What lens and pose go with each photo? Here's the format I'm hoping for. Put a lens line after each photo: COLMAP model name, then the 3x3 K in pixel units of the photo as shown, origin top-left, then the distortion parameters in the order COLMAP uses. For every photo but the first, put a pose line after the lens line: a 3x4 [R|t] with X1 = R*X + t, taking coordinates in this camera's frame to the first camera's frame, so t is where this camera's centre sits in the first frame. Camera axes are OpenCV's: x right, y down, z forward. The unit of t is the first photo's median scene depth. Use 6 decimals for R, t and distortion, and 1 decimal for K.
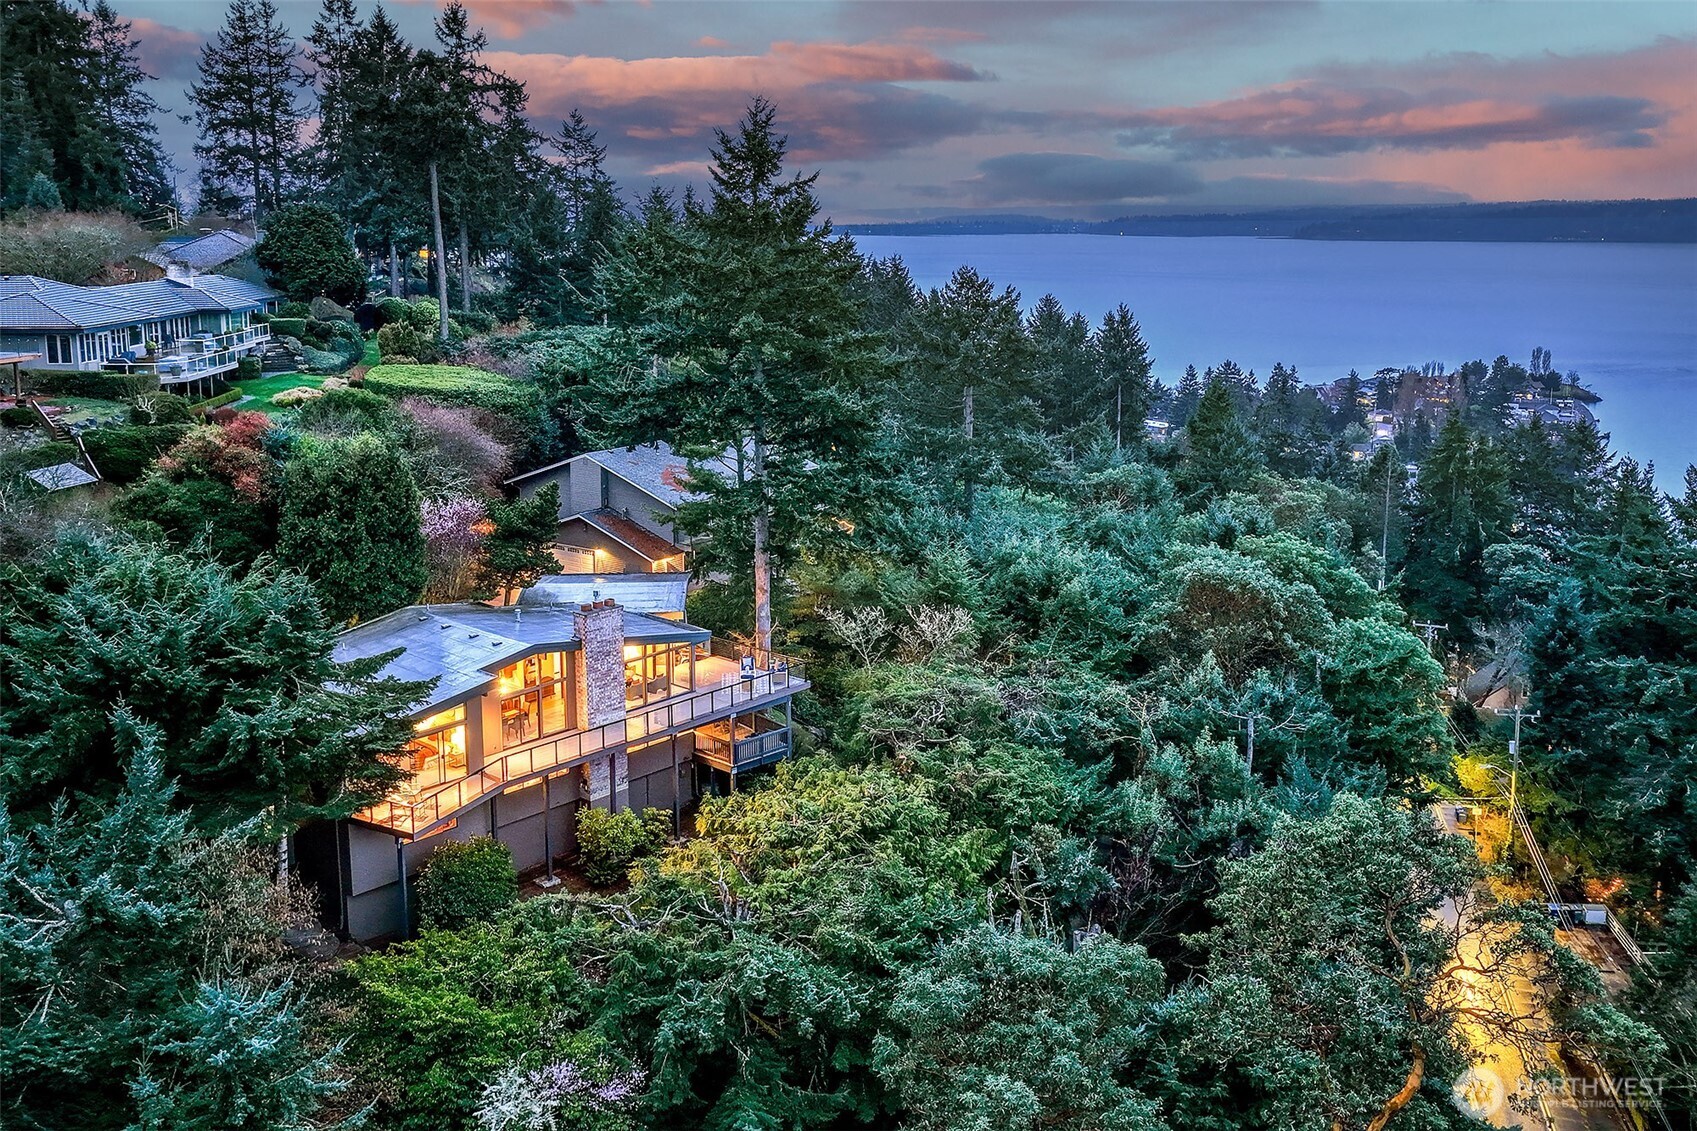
lens RADIAL K [[1372.5, 0, 906.5], [0, 1372.5, 566.0], [0, 0, 1]] dist [-0.021991, 0.049522]
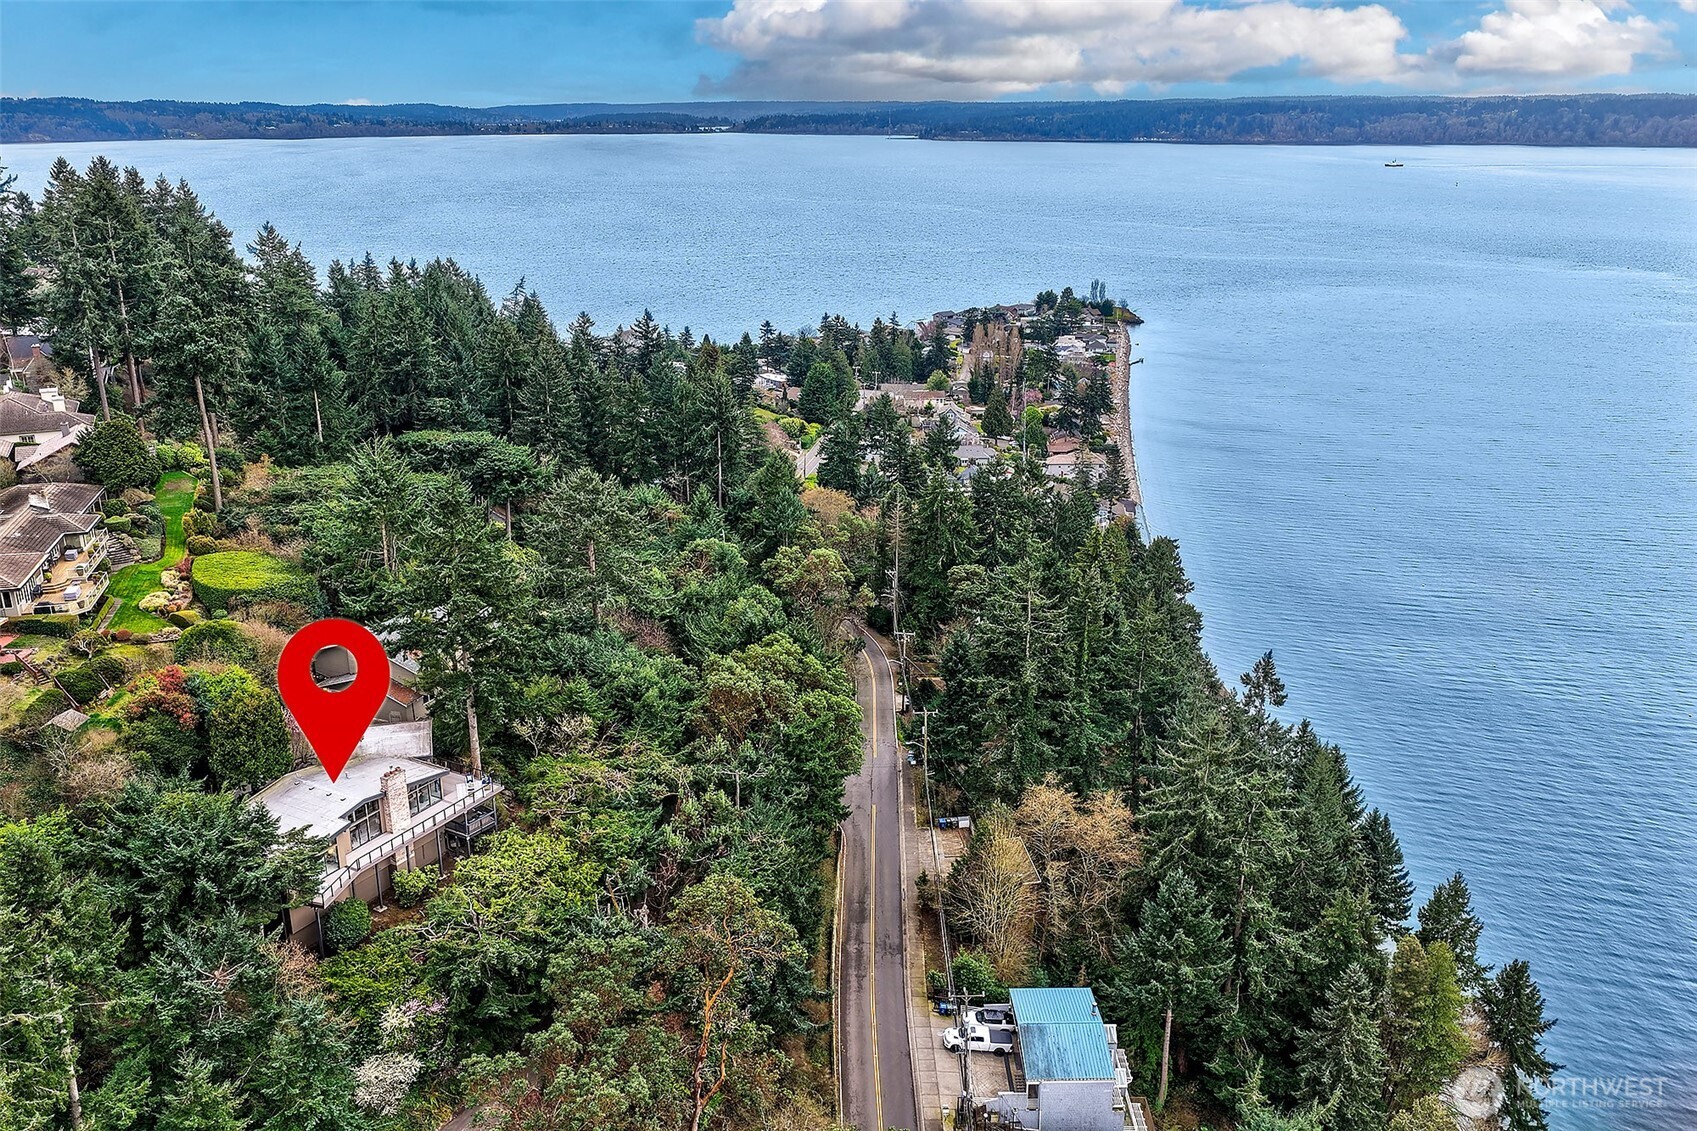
lens RADIAL K [[1372.5, 0, 906.5], [0, 1372.5, 566.0], [0, 0, 1]] dist [-0.021991, 0.049522]
pose [[0.973729, -0.063665, 0.218628, 0.086659], [0.033037, 0.989460, 0.140990, -0.513610], [-0.225300, -0.130063, 0.965569, -1.041140]]
